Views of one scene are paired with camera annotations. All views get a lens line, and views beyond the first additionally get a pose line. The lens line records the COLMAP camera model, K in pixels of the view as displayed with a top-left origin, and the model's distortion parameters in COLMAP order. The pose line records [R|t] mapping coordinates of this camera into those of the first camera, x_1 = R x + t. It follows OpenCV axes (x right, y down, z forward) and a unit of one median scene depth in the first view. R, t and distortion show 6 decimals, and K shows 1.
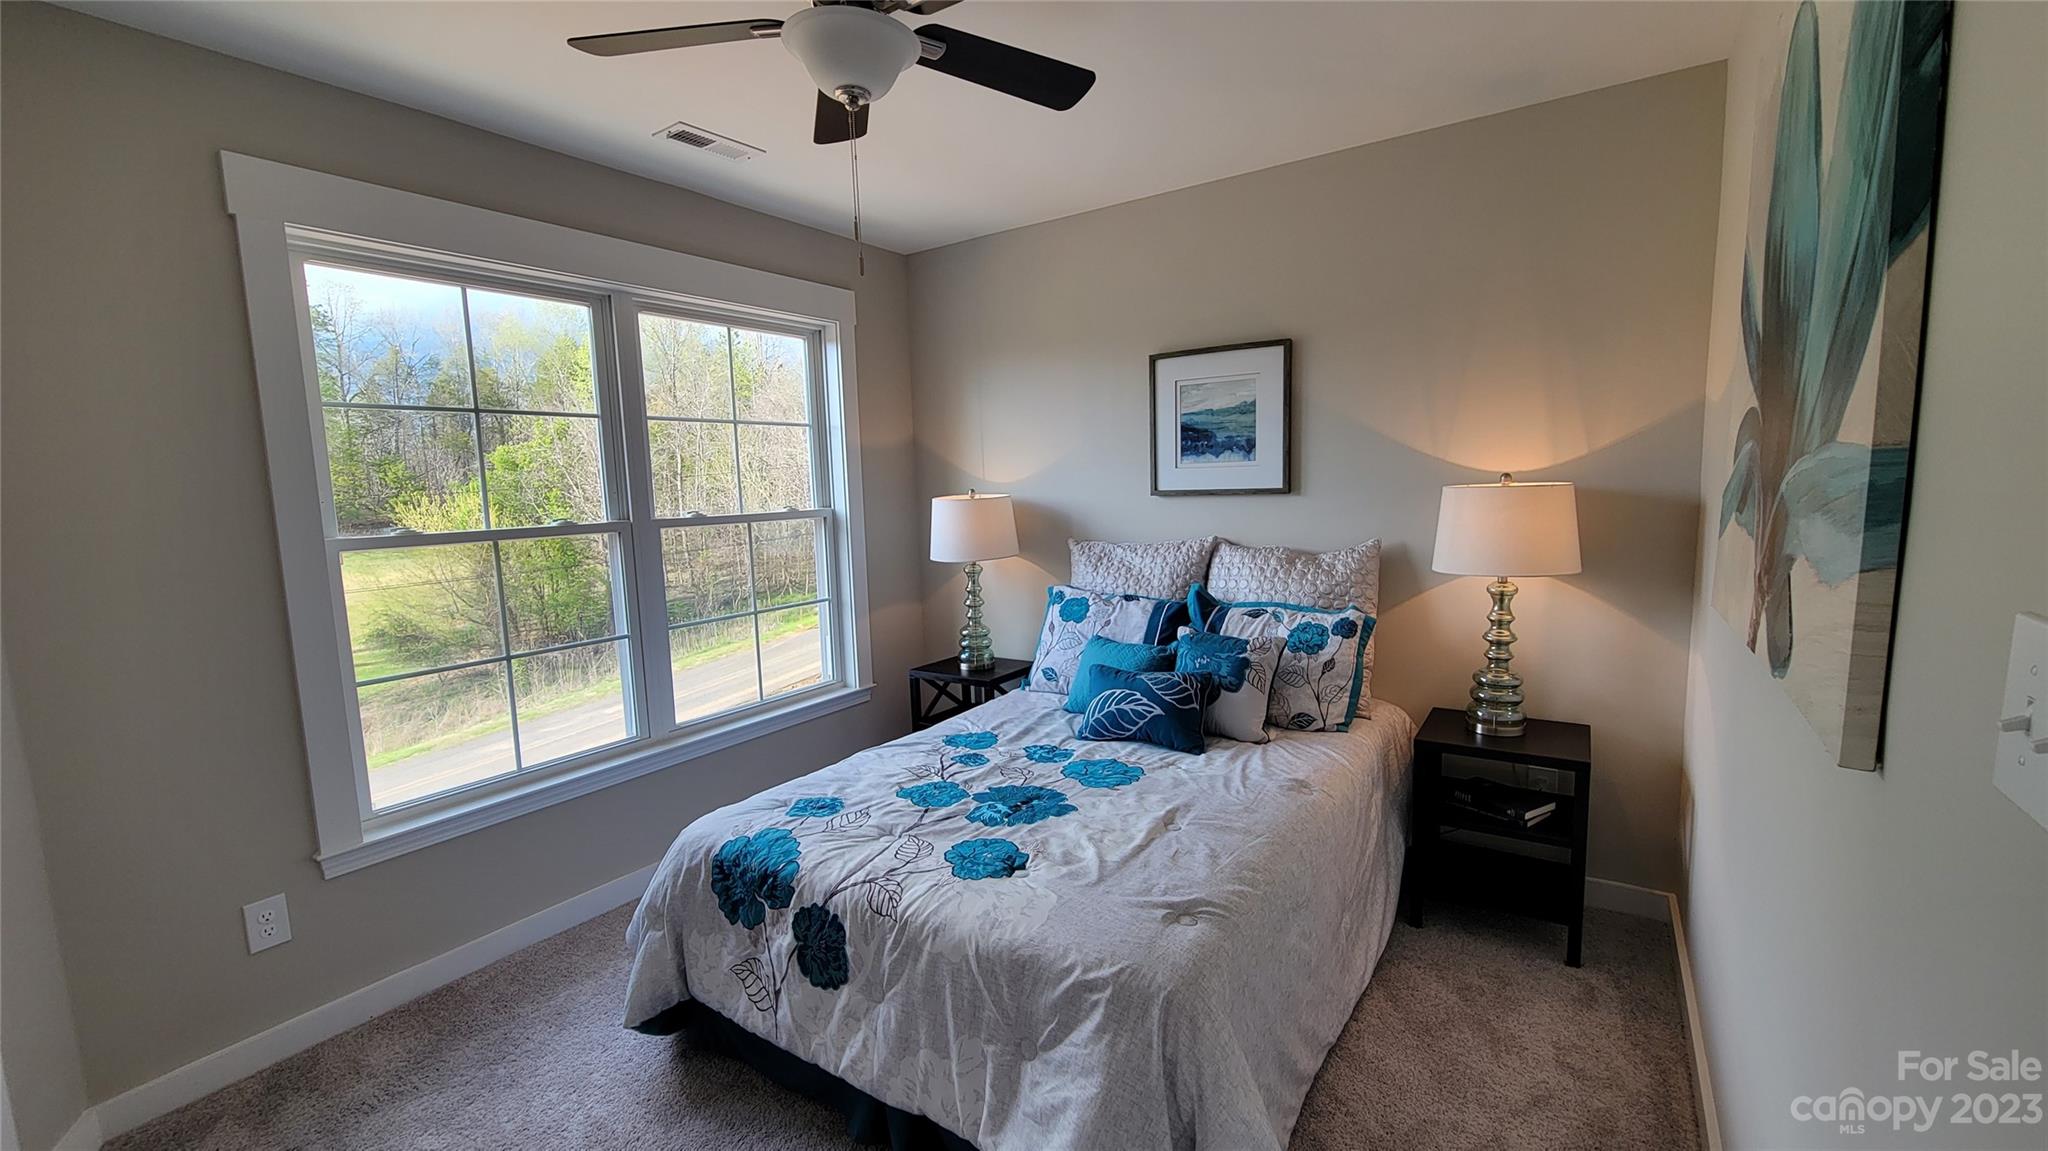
lens RADIAL K [[836.2, 0, 1024.5], [0, 836.2, 580.4], [0, 0, 1]] dist [0.004209, -0.003758]
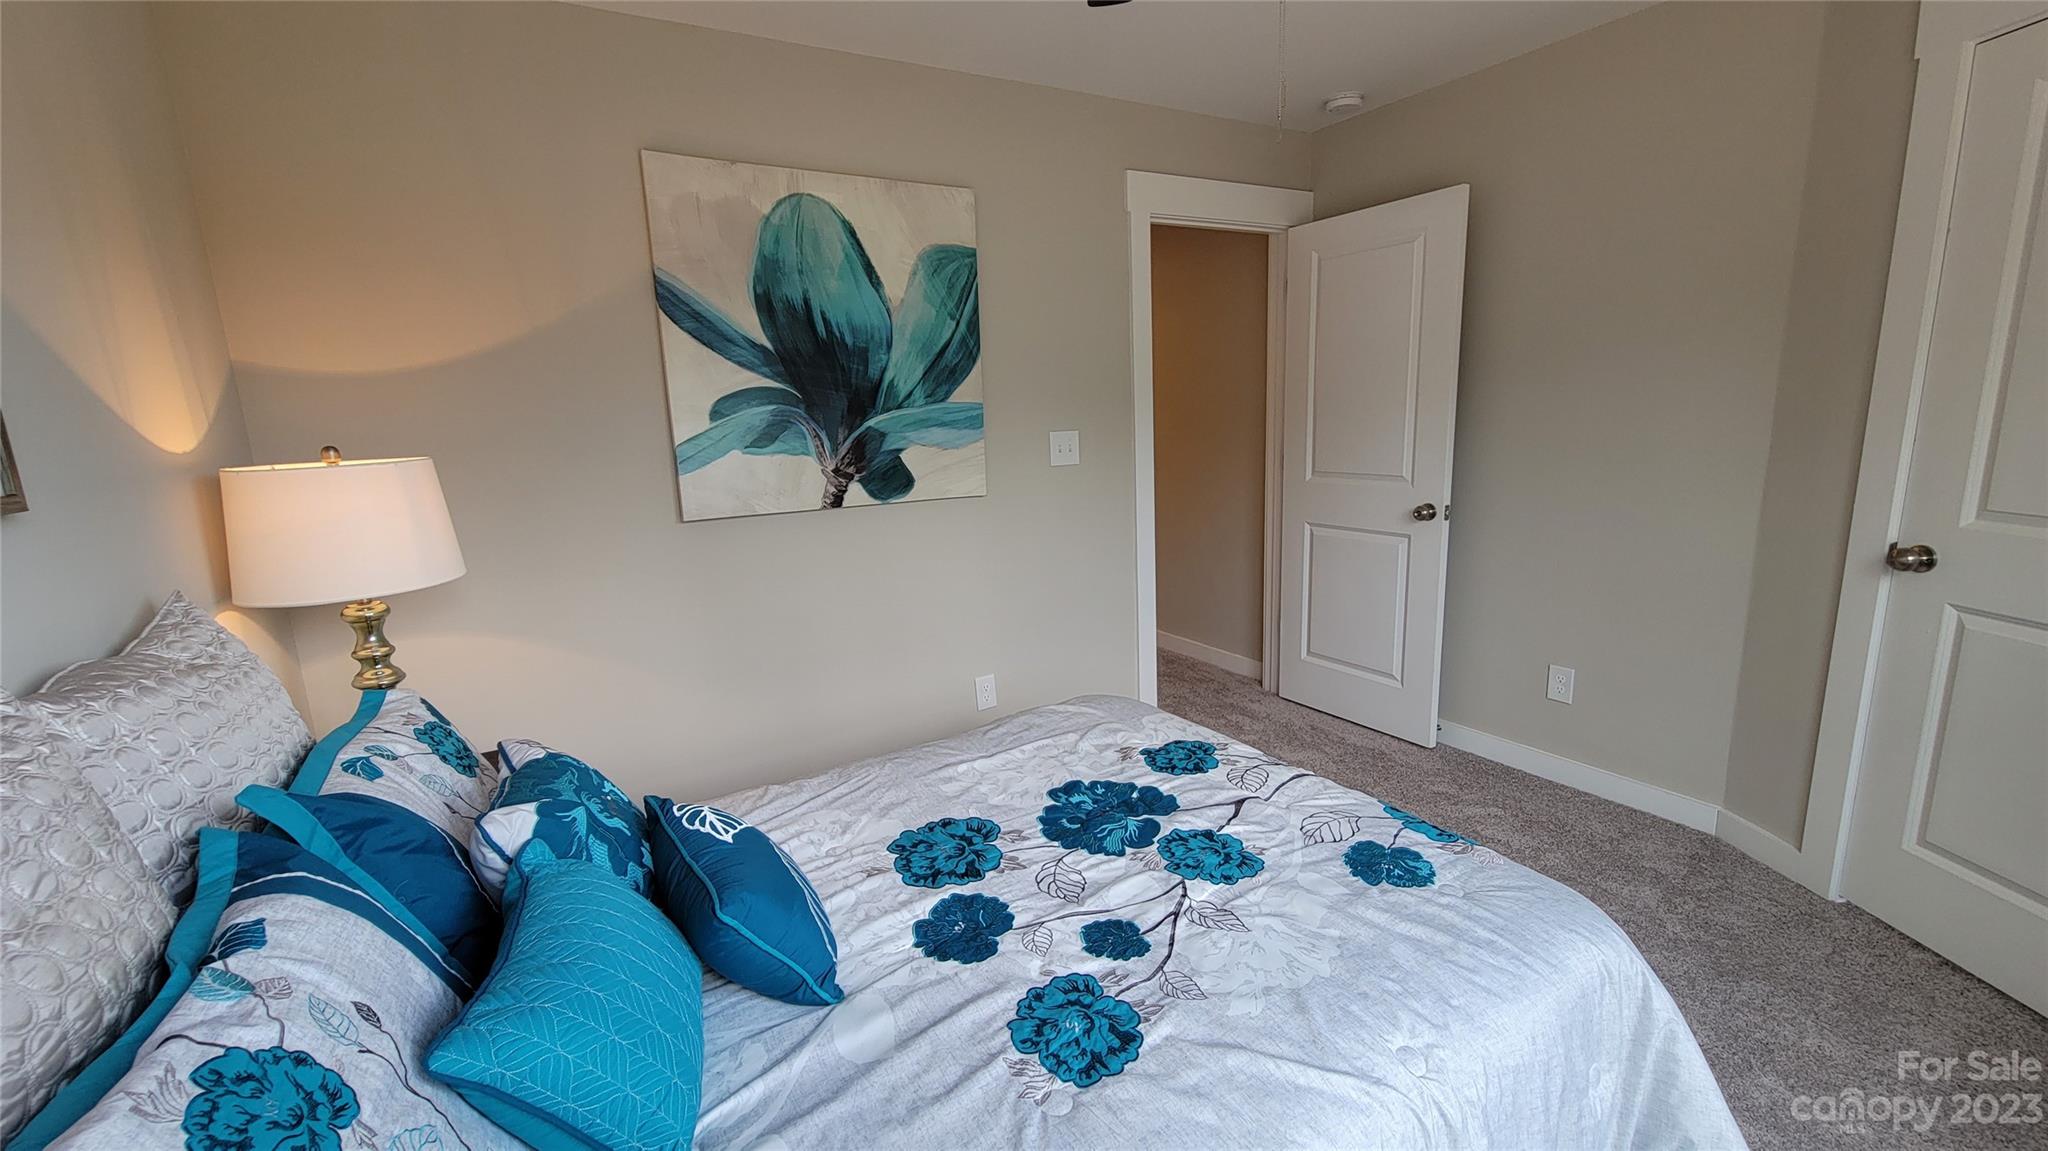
lens RADIAL K [[836.2, 0, 1024.5], [0, 836.2, 580.4], [0, 0, 1]] dist [0.004209, -0.003758]
pose [[-0.903641, -0.009756, 0.428180, -0.230496], [0.126571, 0.949004, 0.288742, -0.152501], [-0.409162, 0.315114, -0.856323, 1.378977]]
